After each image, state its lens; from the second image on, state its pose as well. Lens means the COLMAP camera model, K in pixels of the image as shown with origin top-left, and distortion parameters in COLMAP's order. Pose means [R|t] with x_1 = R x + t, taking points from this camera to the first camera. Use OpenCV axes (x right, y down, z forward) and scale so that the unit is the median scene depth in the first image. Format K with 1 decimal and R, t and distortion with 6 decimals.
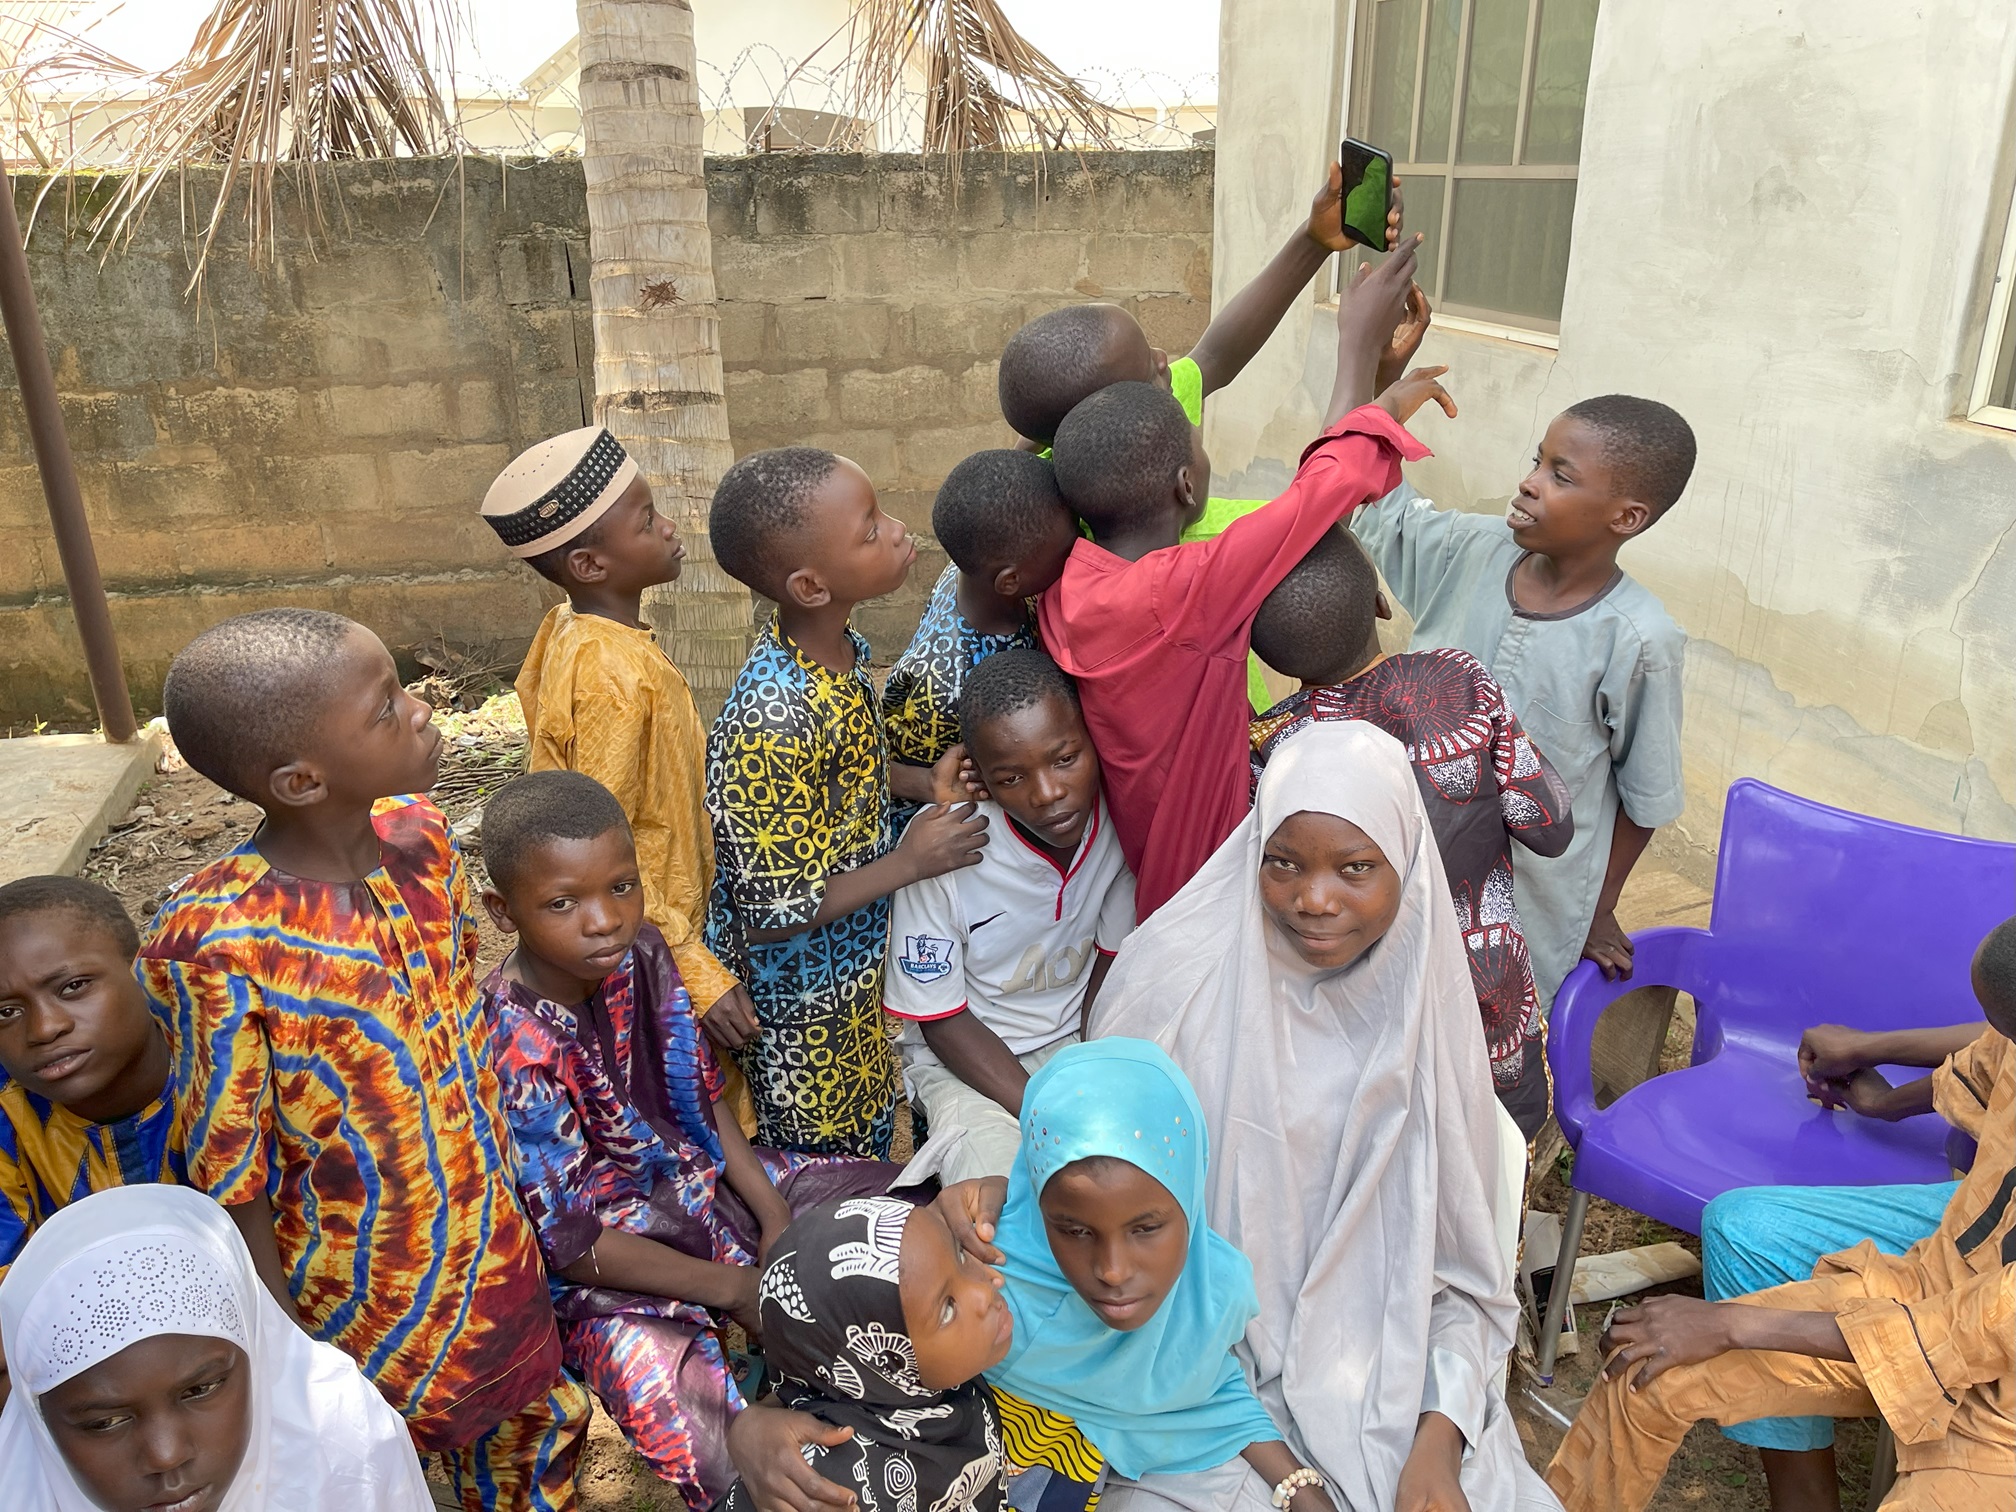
lens RADIAL K [[1543.0, 0, 1004.7], [0, 1543.0, 749.1], [0, 0, 1]] dist [0.080908, -0.095974]
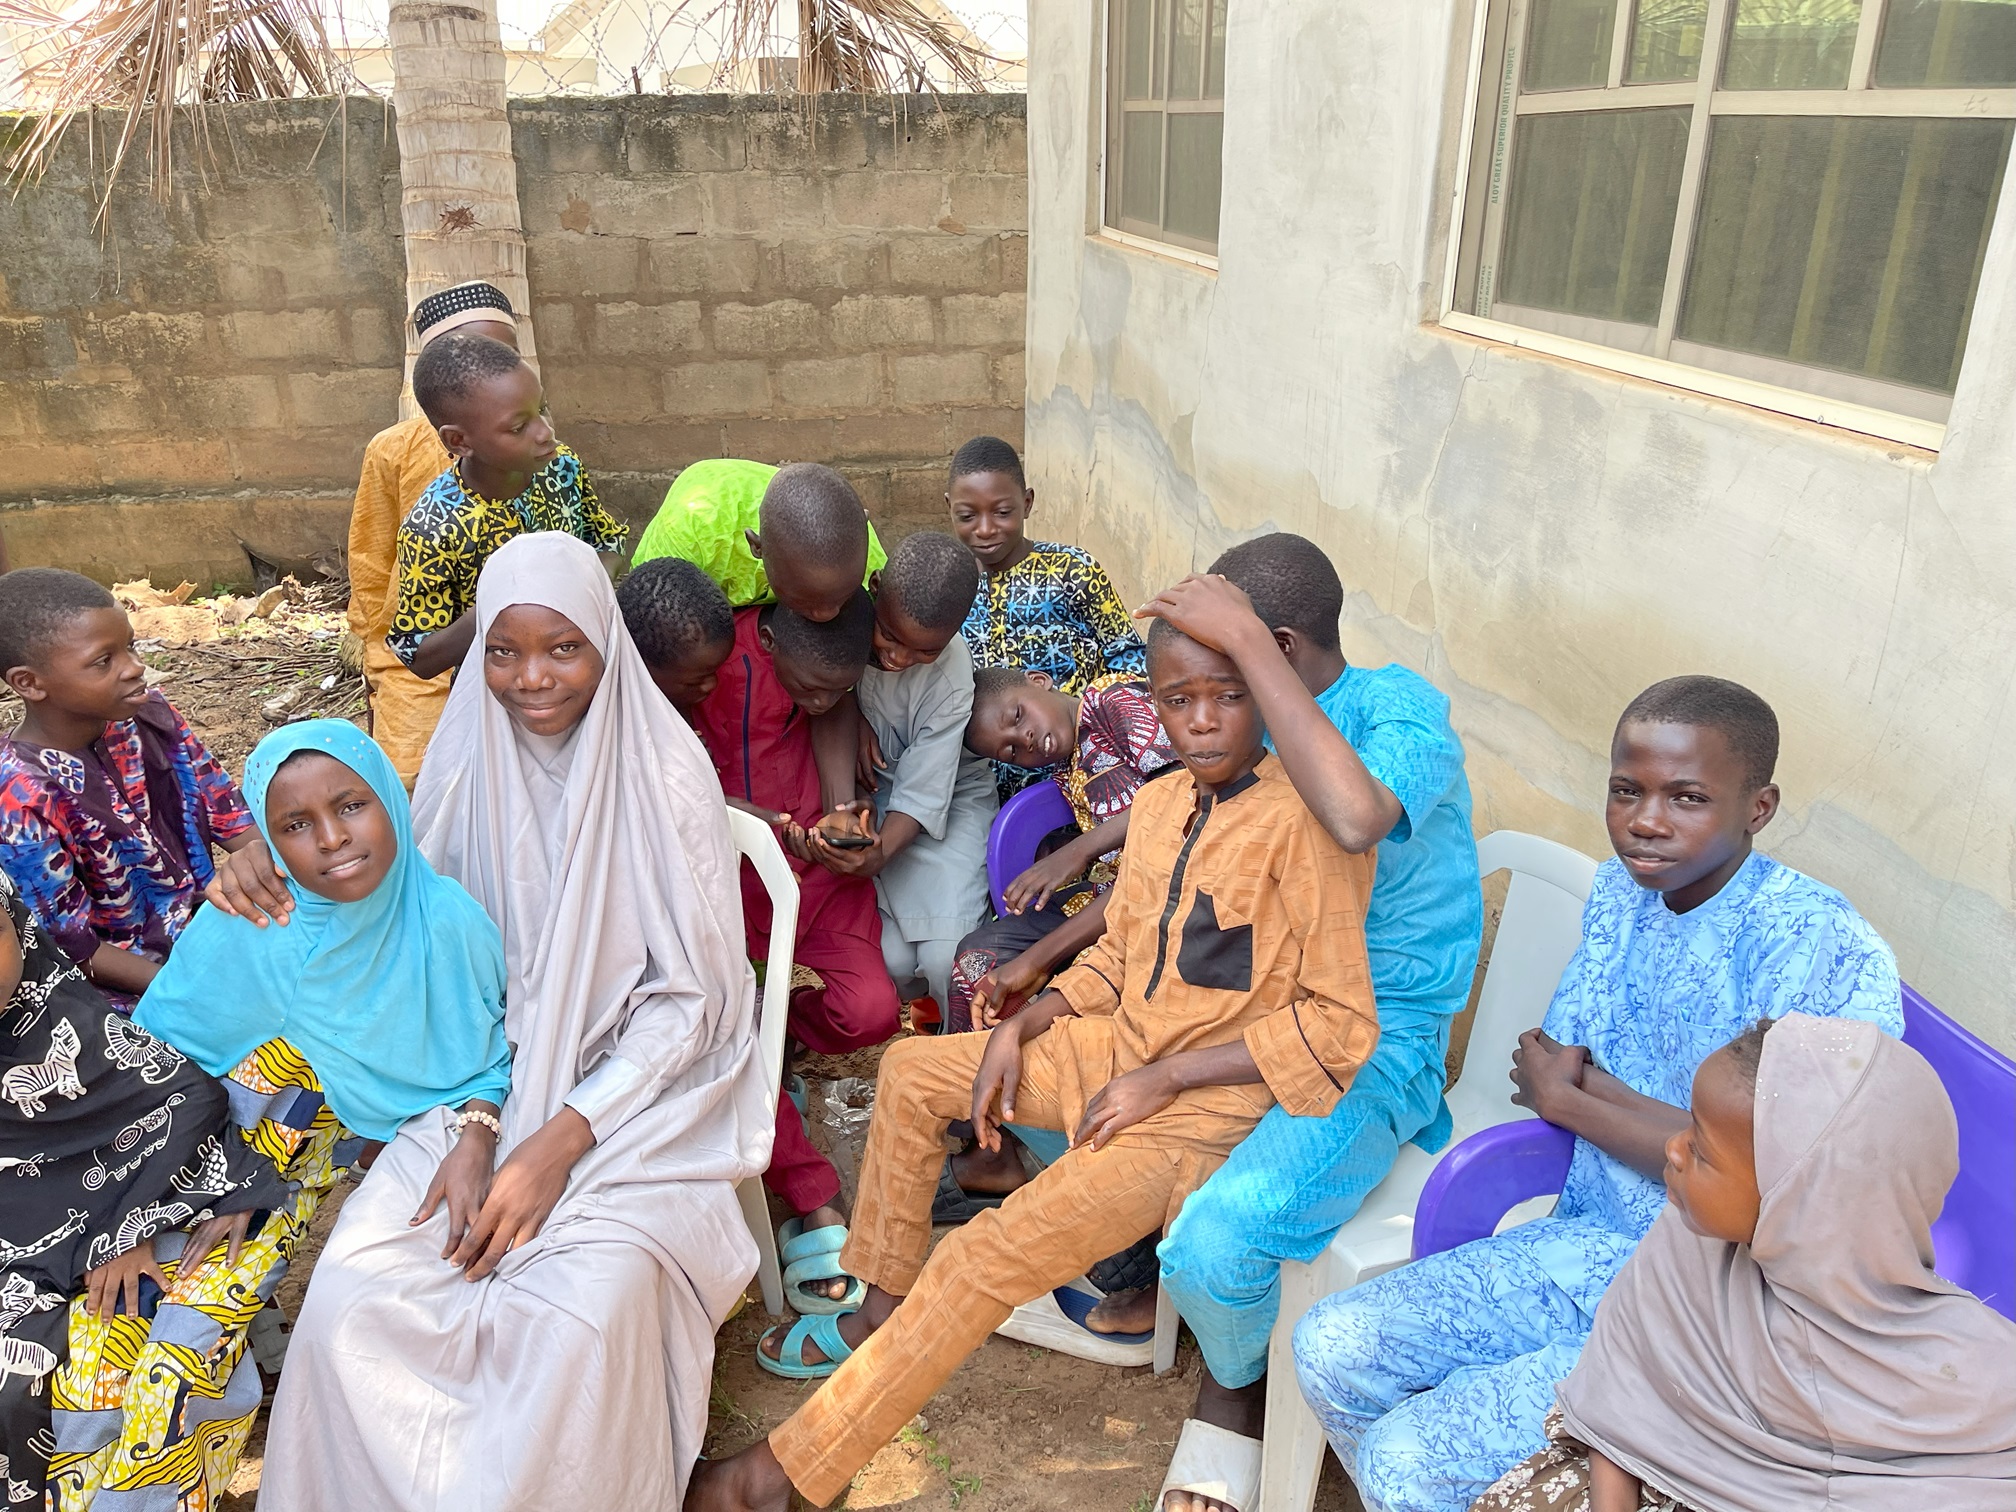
lens RADIAL K [[1537.2, 0, 996.2], [0, 1537.2, 752.4], [0, 0, 1]] dist [0.104035, -0.139306]
pose [[0.997882, 0.024834, -0.060123, 0.203666], [-0.023280, 0.999380, 0.026419, 0.038476], [0.060741, -0.024964, 0.997841, -0.068437]]
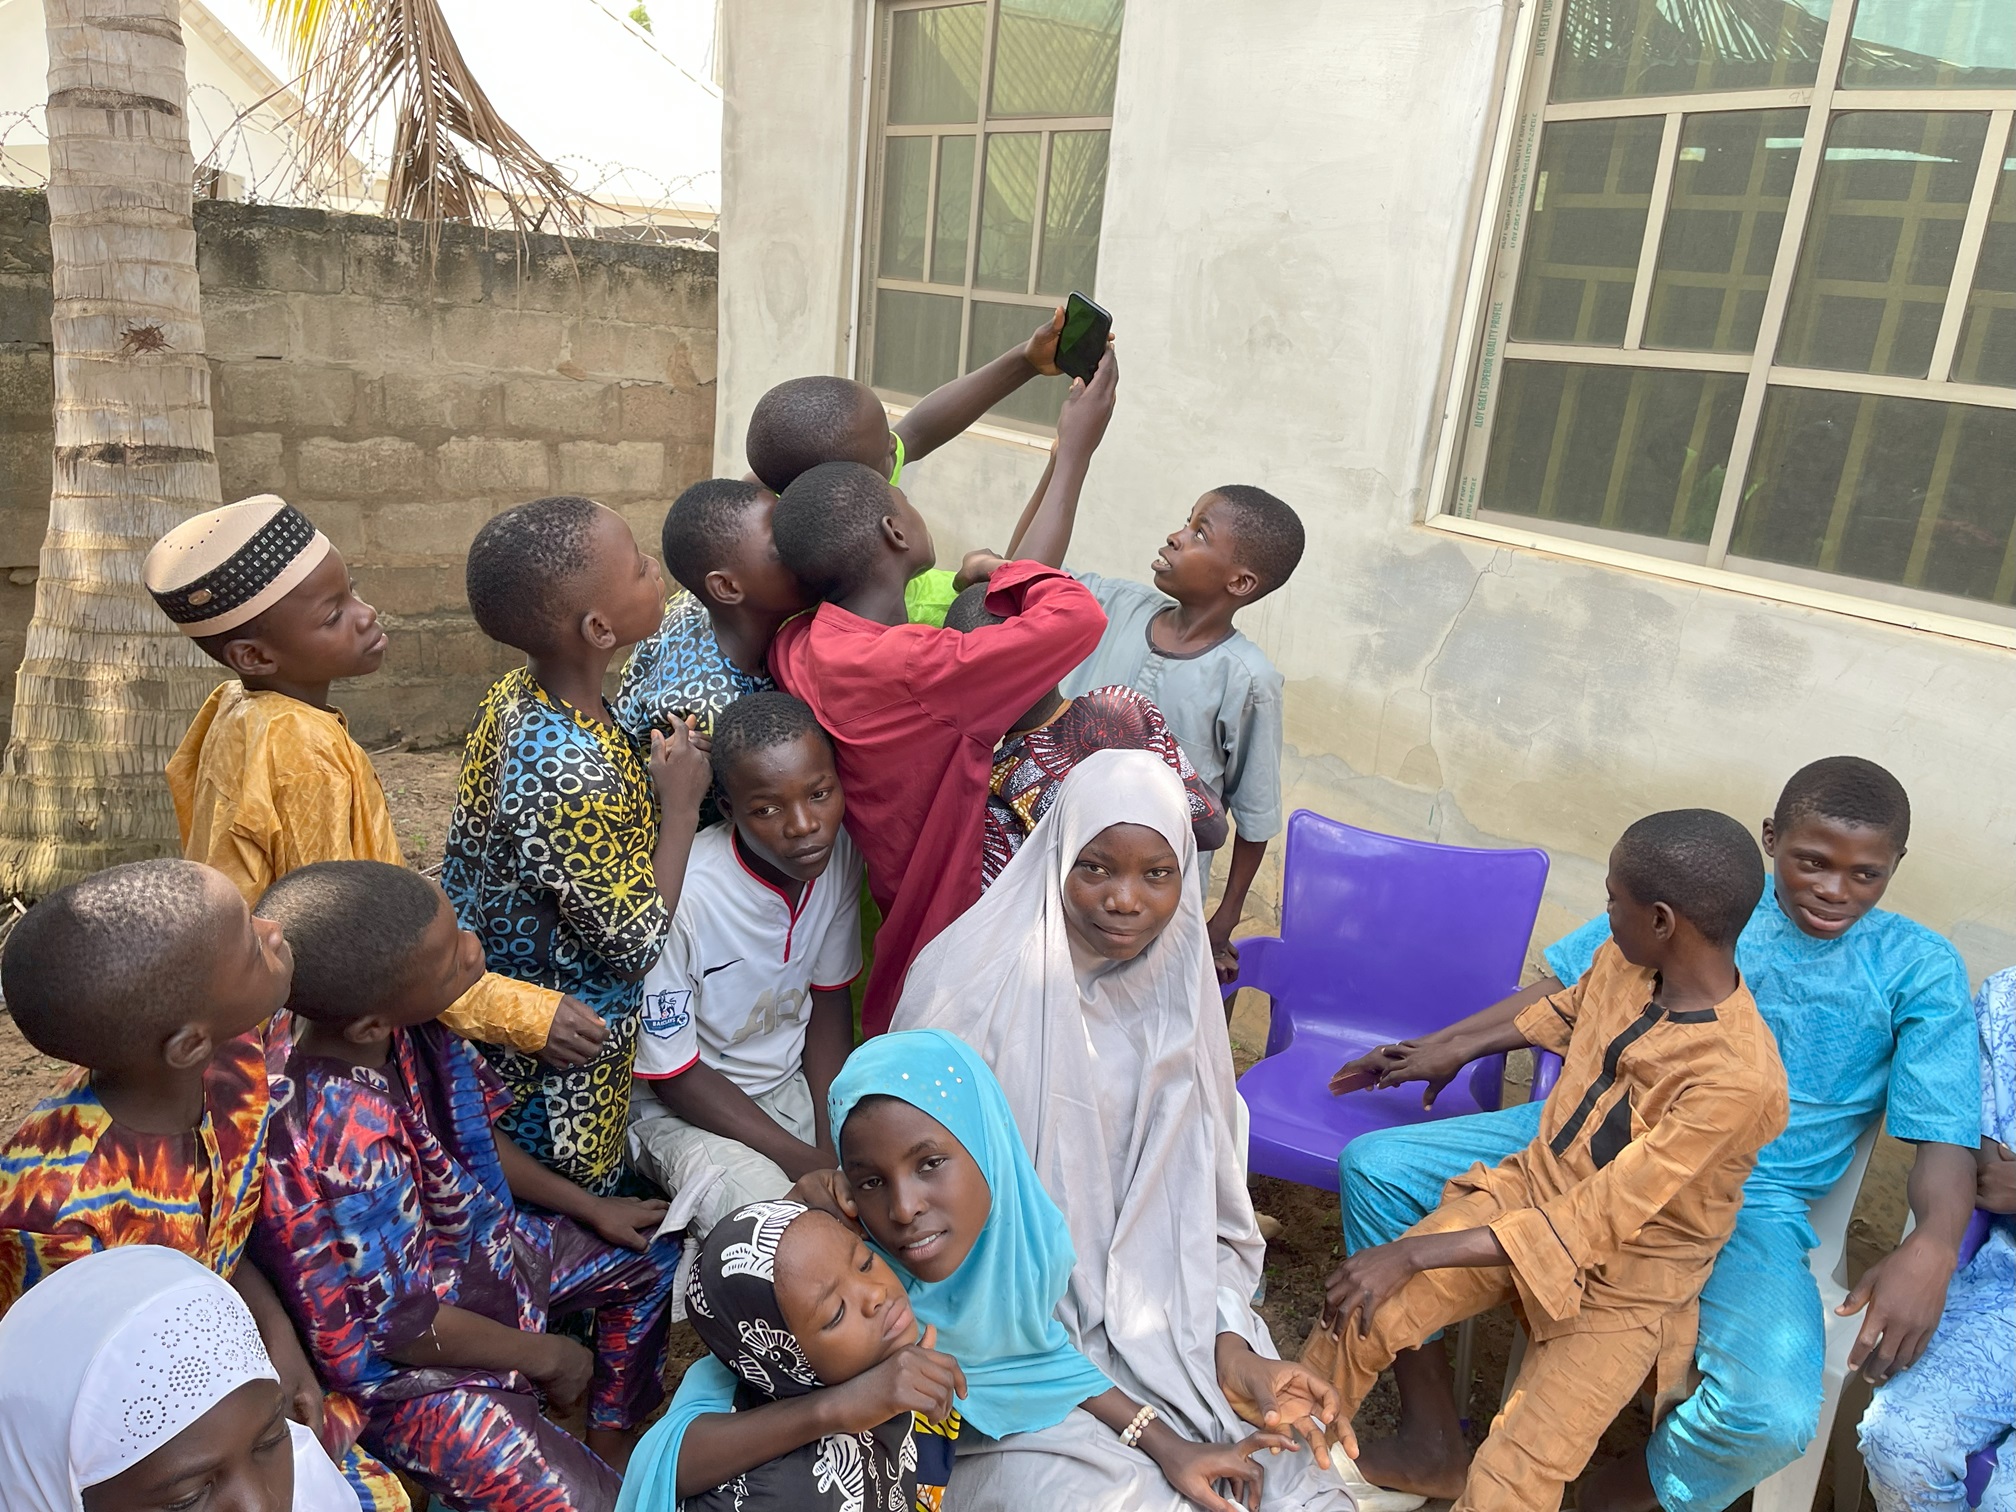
lens RADIAL K [[1547.7, 0, 1008.0], [0, 1547.7, 756.0], [0, 0, 1]] dist [0.076258, -0.098116]
pose [[0.921822, -0.020665, 0.387063, -0.104796], [0.043645, 0.997761, -0.050676, 0.014635], [-0.385149, 0.063608, 0.920660, -0.012681]]
